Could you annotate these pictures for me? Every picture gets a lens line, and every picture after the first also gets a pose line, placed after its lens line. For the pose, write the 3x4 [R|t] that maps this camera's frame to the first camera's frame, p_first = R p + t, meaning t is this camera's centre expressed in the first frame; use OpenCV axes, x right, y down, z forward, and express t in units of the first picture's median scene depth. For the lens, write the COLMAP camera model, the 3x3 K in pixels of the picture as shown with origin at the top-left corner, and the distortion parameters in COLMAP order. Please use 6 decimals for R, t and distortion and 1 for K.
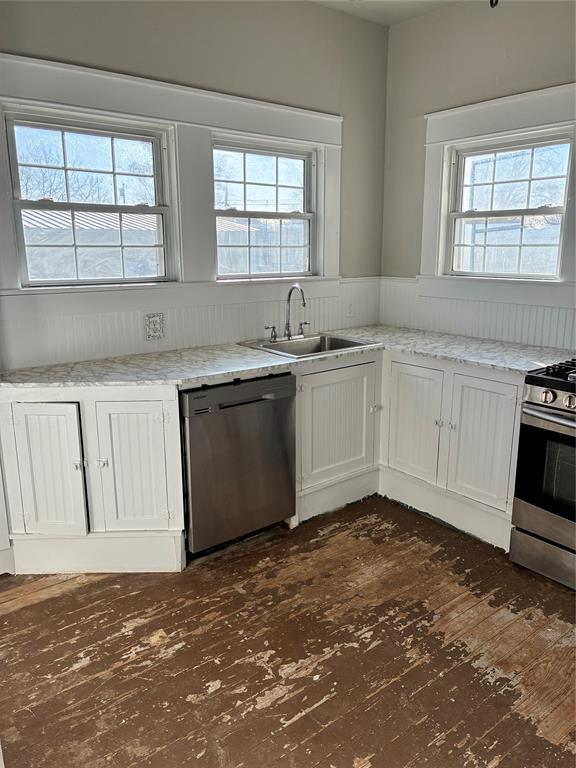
lens RADIAL K [[586.9, 0, 297.0], [0, 586.9, 384.0], [0, 0, 1]] dist [0.028093, -0.003609]
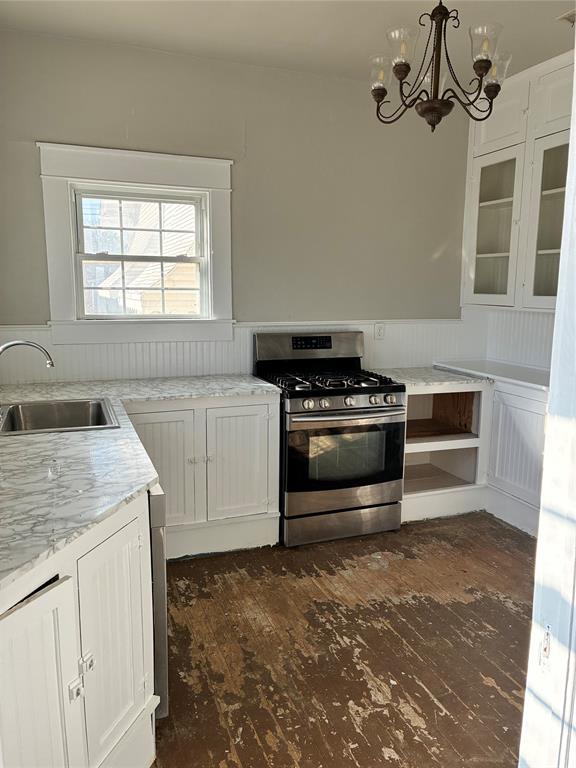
lens RADIAL K [[574.0, 0, 317.0], [0, 574.0, 379.6], [0, 0, 1]] dist [0.023080, -0.000759]
pose [[0.292880, -0.148544, 0.944540, -0.685874], [0.207087, 0.974265, 0.089006, -0.128812], [-0.933454, 0.169534, 0.316104, 0.508495]]
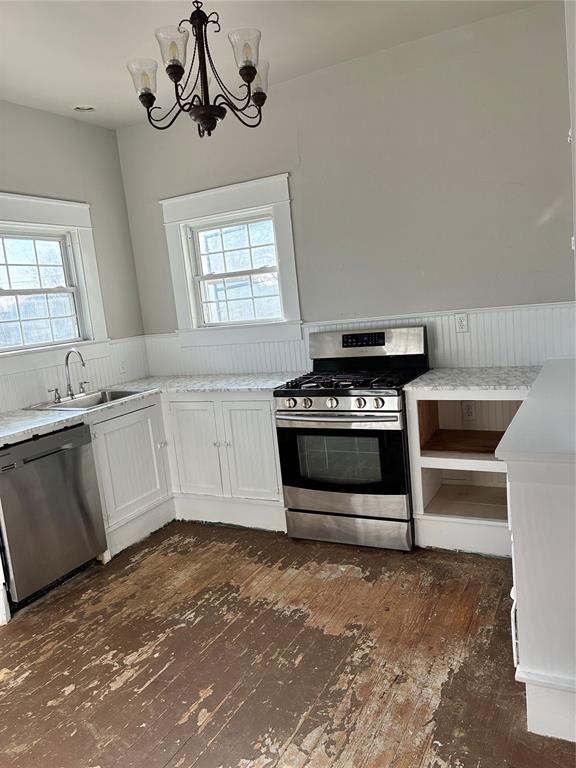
lens RADIAL K [[586.9, 0, 297.0], [0, 586.9, 384.0], [0, 0, 1]] dist [0.028093, -0.003609]
pose [[0.909360, -0.148441, 0.388626, -0.069040], [0.187904, 0.980011, -0.065353, 0.060448], [-0.371156, 0.132454, 0.919075, -0.220449]]
